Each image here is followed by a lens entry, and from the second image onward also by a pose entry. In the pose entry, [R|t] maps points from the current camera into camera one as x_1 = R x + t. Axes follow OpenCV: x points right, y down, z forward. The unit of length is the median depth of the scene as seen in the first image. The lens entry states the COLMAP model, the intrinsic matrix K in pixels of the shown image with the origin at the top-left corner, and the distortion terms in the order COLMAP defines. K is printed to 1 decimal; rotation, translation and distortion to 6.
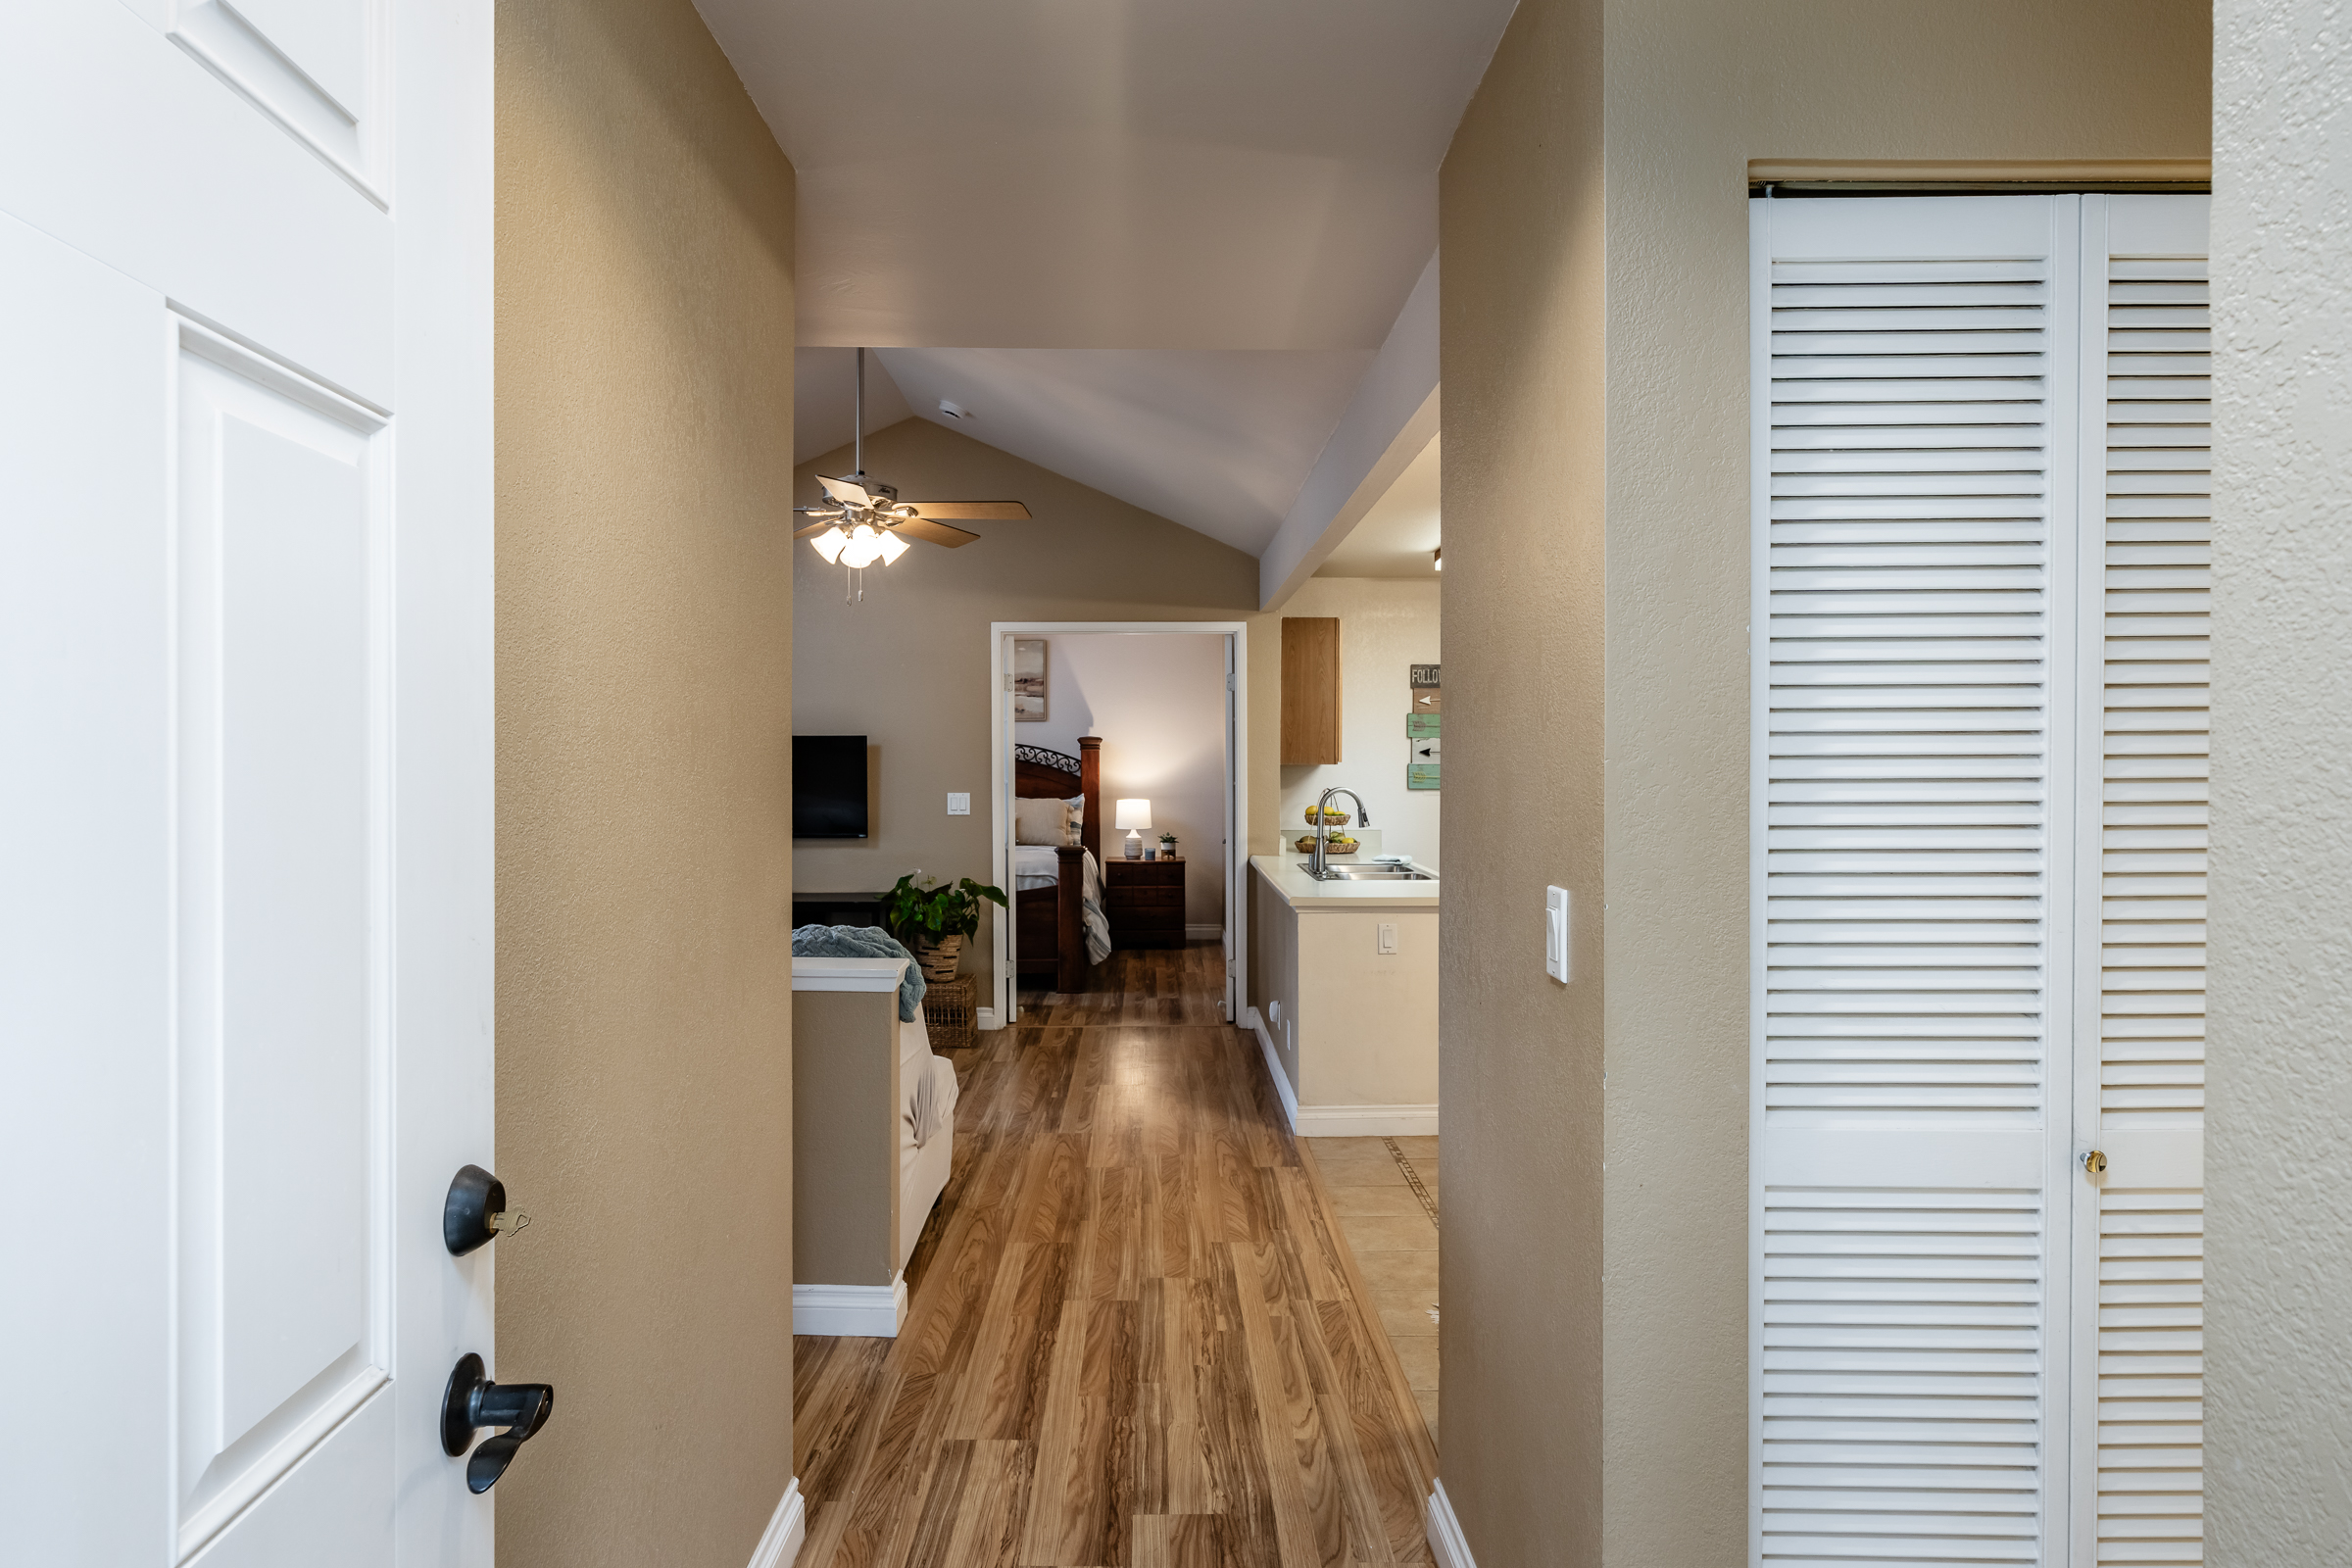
lens RADIAL K [[1365.6, 0, 1178.7], [0, 1365.6, 775.8], [0, 0, 1]] dist [-0.000103, -0.001497]
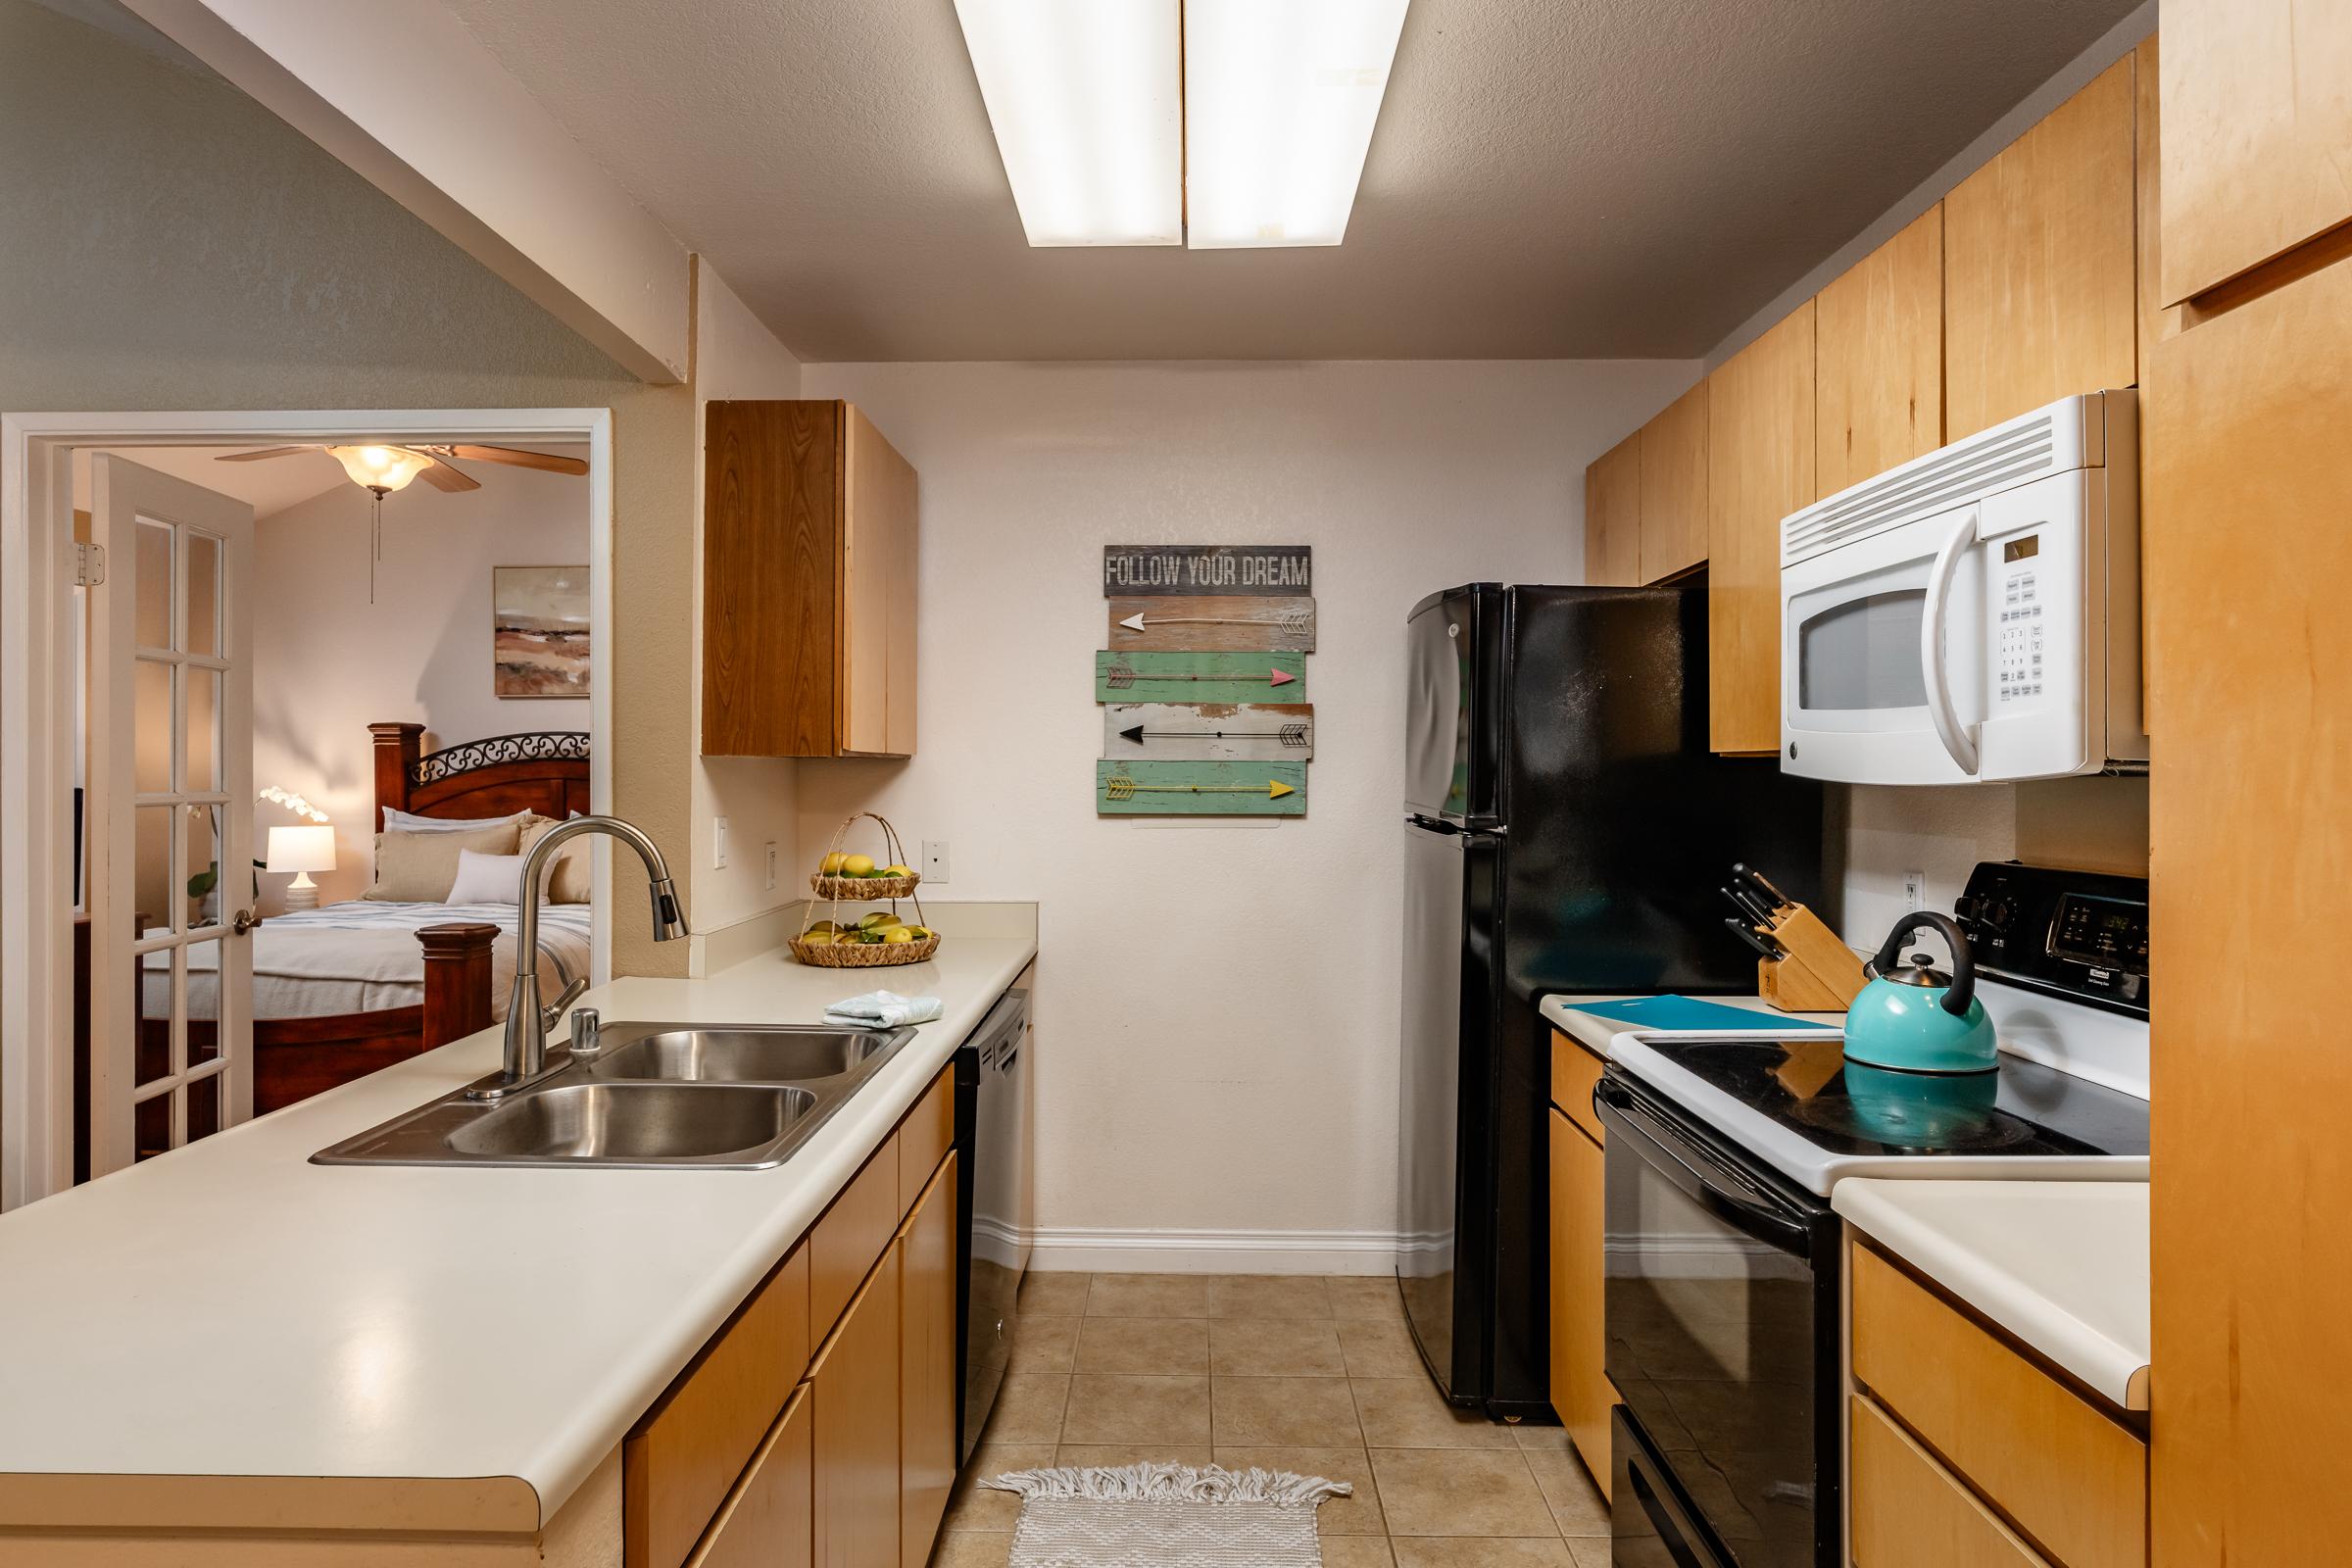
lens RADIAL K [[1365.6, 0, 1181.0], [0, 1365.6, 750.5], [0, 0, 1]] dist [-0.000103, -0.001497]
pose [[0.999089, 0.001701, -0.042640, 0.433043], [-0.003008, 0.999527, -0.030597, 0.004579], [0.042568, 0.030697, 0.998622, 1.084352]]
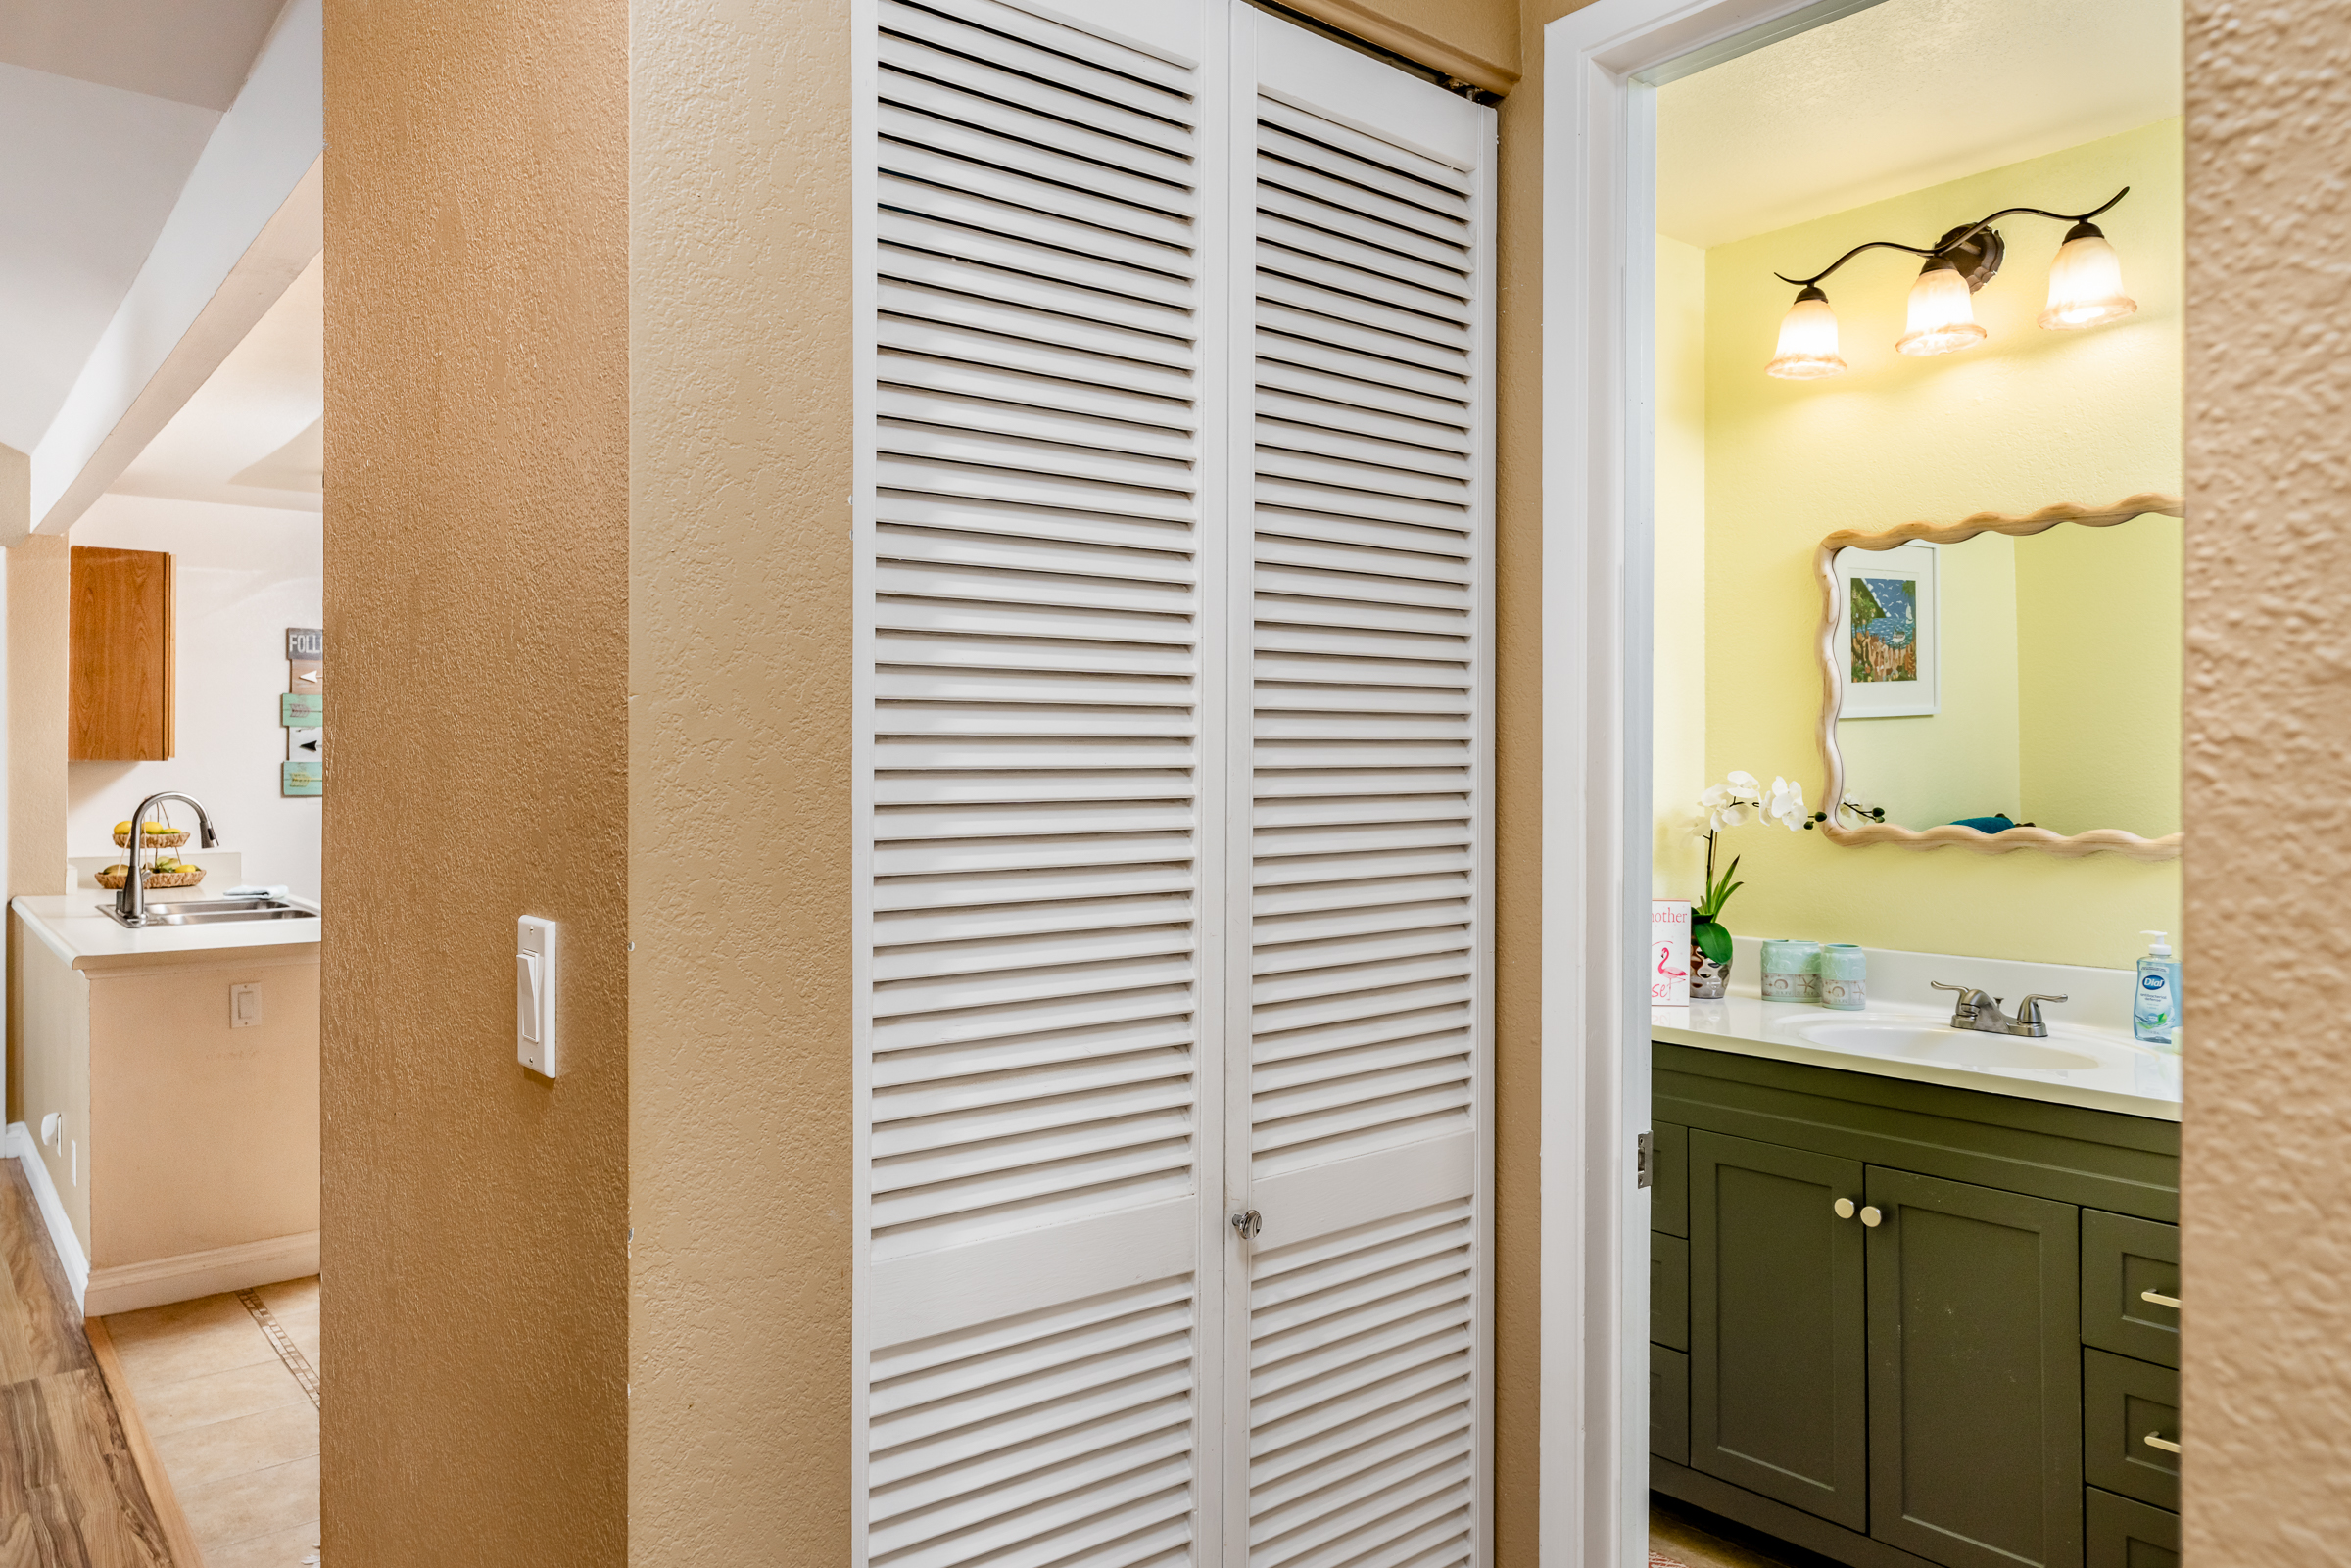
lens RADIAL K [[1550.3, 0, 1190.2], [0, 1550.3, 774.4], [0, 0, 1]] dist [0.010365, -0.006626]
pose [[0.769260, -0.001526, 0.638934, 0.018967], [0.004667, 0.999984, -0.003231, 0.006768], [-0.638919, 0.005467, 0.769255, 0.088468]]
